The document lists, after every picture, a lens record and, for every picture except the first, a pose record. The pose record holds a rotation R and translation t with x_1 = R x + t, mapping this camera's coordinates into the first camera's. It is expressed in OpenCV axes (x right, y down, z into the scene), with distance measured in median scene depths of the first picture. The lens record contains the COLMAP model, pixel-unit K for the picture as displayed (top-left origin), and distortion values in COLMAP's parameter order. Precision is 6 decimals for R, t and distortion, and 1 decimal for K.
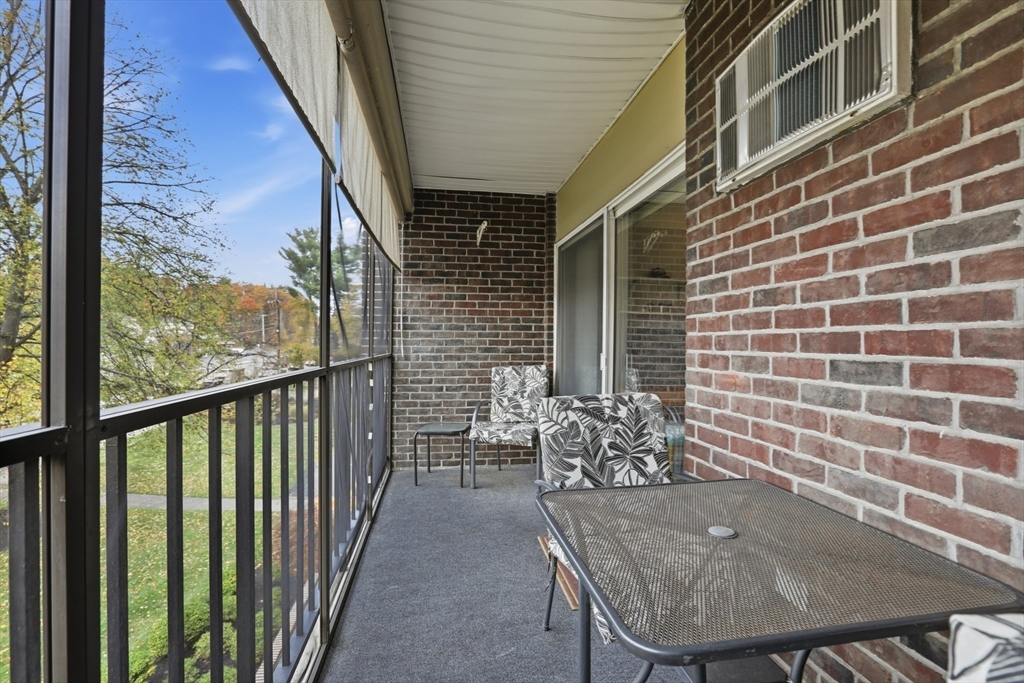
lens RADIAL K [[494.0, 0, 512.6], [0, 494.0, 341.8], [0, 0, 1]] dist [-0.049616, 0.012750]
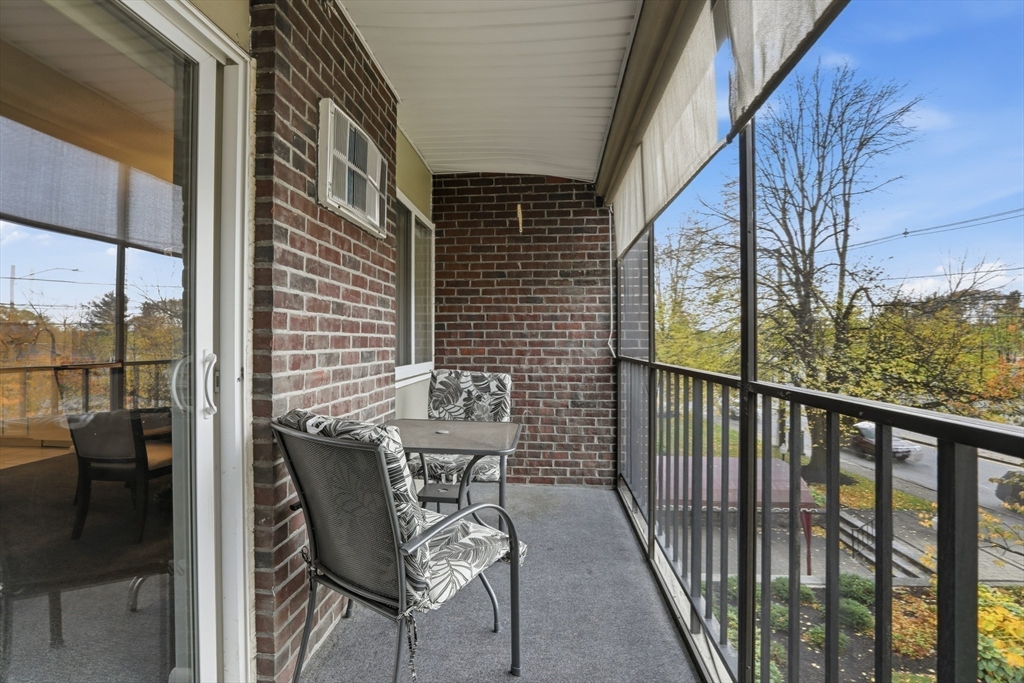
lens RADIAL K [[494.0, 0, 510.3], [0, 494.0, 341.2], [0, 0, 1]] dist [-0.049616, 0.012750]
pose [[-0.973370, -0.007621, 0.229113, -0.212438], [-0.008209, 0.999965, -0.001610, -0.002089], [-0.229093, -0.003448, -0.973399, 1.866825]]
